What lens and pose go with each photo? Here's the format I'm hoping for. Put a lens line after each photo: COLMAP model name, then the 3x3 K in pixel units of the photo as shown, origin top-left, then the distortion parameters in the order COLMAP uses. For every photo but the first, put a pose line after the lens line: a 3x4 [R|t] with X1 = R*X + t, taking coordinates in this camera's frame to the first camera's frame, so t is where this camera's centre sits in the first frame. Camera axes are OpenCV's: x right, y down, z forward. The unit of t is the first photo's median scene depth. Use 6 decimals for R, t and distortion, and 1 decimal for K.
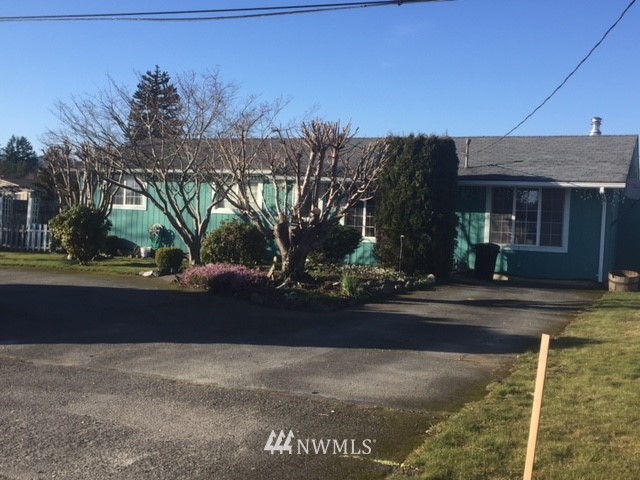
lens RADIAL K [[752.0, 0, 320.0], [0, 752.0, 240.0], [0, 0, 1]] dist [0.016238, 0.011831]
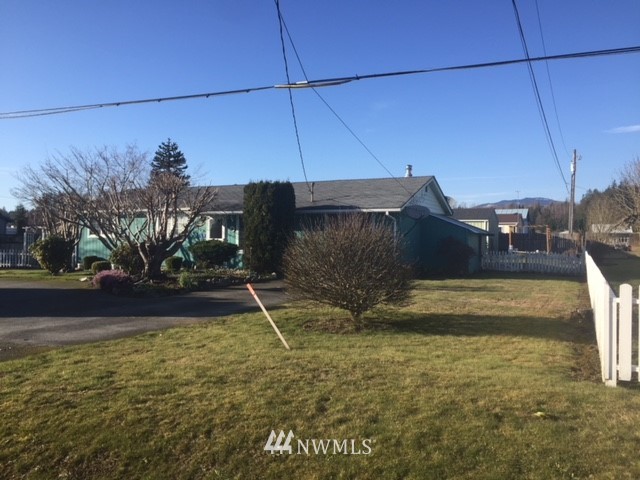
lens RADIAL K [[532.9, 0, 320.0], [0, 532.9, 240.0], [0, 0, 1]] dist [0.046892, -0.000574]
pose [[0.999369, -0.035505, -0.000005, 0.222270], [0.035489, 0.998912, -0.030252, 0.014389], [0.001079, 0.030233, 0.999542, -0.066688]]
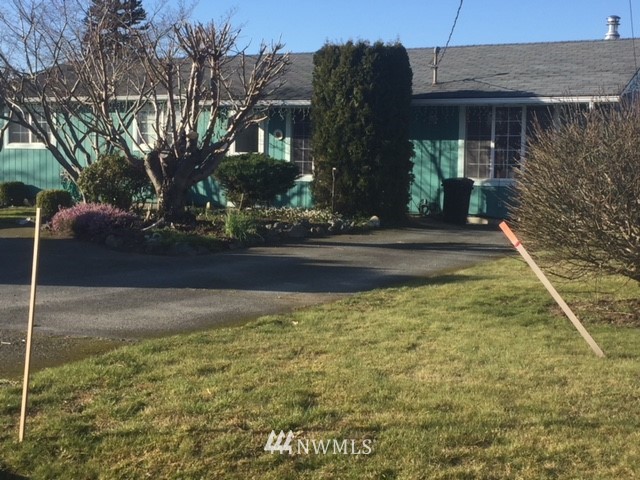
lens RADIAL K [[960.4, 0, 318.6], [0, 960.4, 222.1], [0, 0, 1]] dist [0.034067, 0.078546]
pose [[0.998726, -0.019054, -0.046728, 0.124881], [0.020334, 0.999427, 0.027071, 0.021280], [0.046185, -0.027987, 0.998541, -0.024001]]
